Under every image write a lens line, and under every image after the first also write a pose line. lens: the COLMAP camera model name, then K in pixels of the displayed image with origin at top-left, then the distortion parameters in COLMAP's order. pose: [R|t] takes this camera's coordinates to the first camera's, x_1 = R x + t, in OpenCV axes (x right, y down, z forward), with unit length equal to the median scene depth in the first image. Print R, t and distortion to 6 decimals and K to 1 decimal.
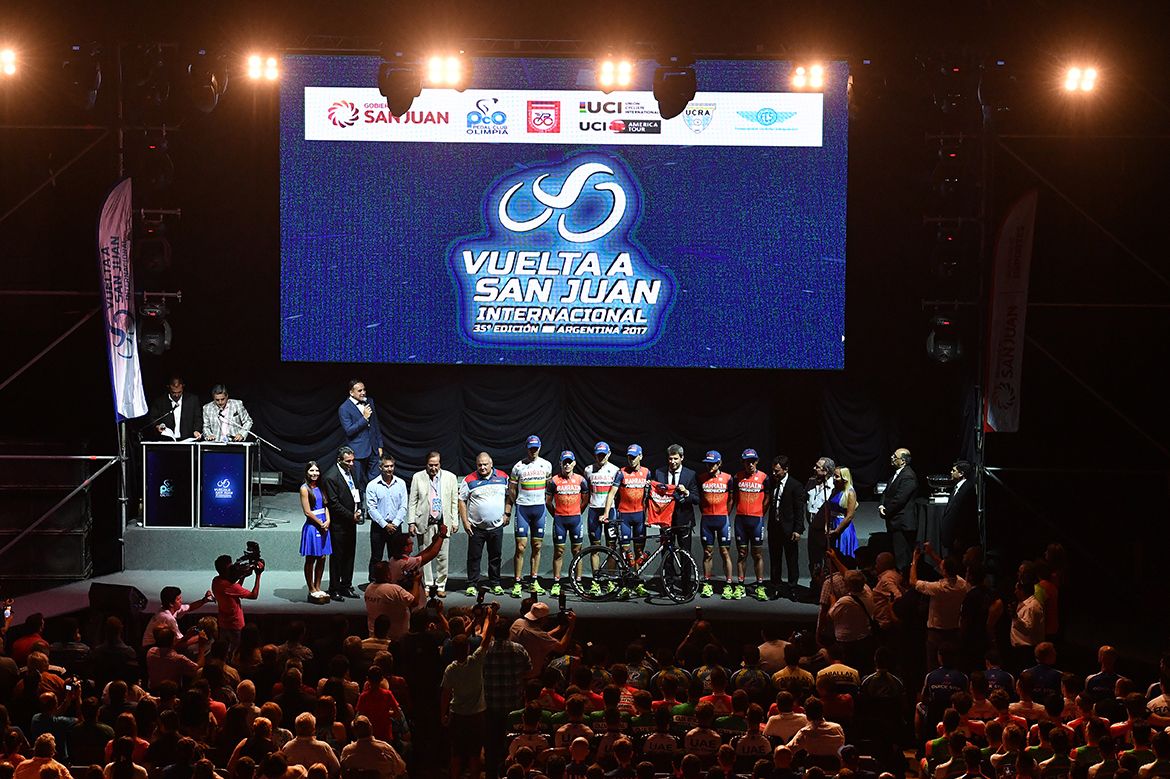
lens RADIAL K [[4233.8, 0, 570.5], [0, 4233.8, 326.4], [0, 0, 1]] dist [0.504953, 0.000000]
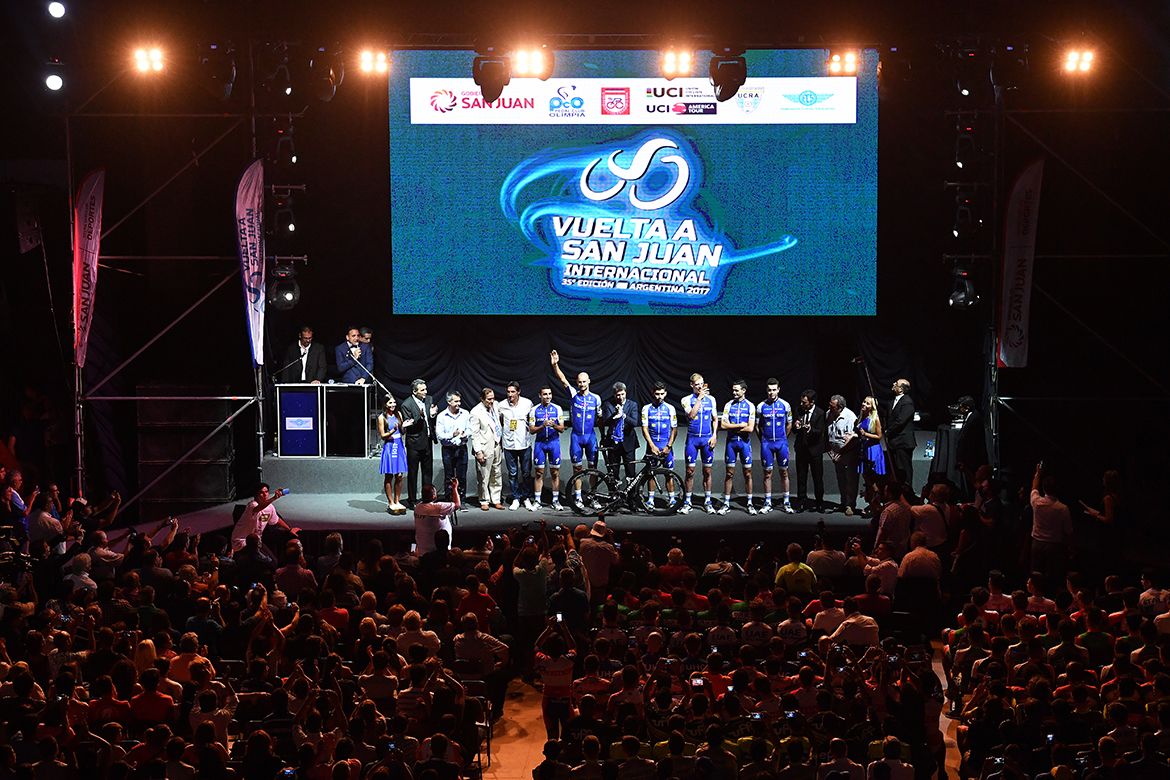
lens RADIAL K [[4233.8, 0, 564.5], [0, 4233.8, 396.1], [0, 0, 1]] dist [0.504953, 0.000000]
pose [[0.999730, -0.012543, -0.019541, 0.001384], [0.013188, 0.999361, 0.033210, -0.007448], [0.019112, -0.033459, 0.999257, -0.165280]]
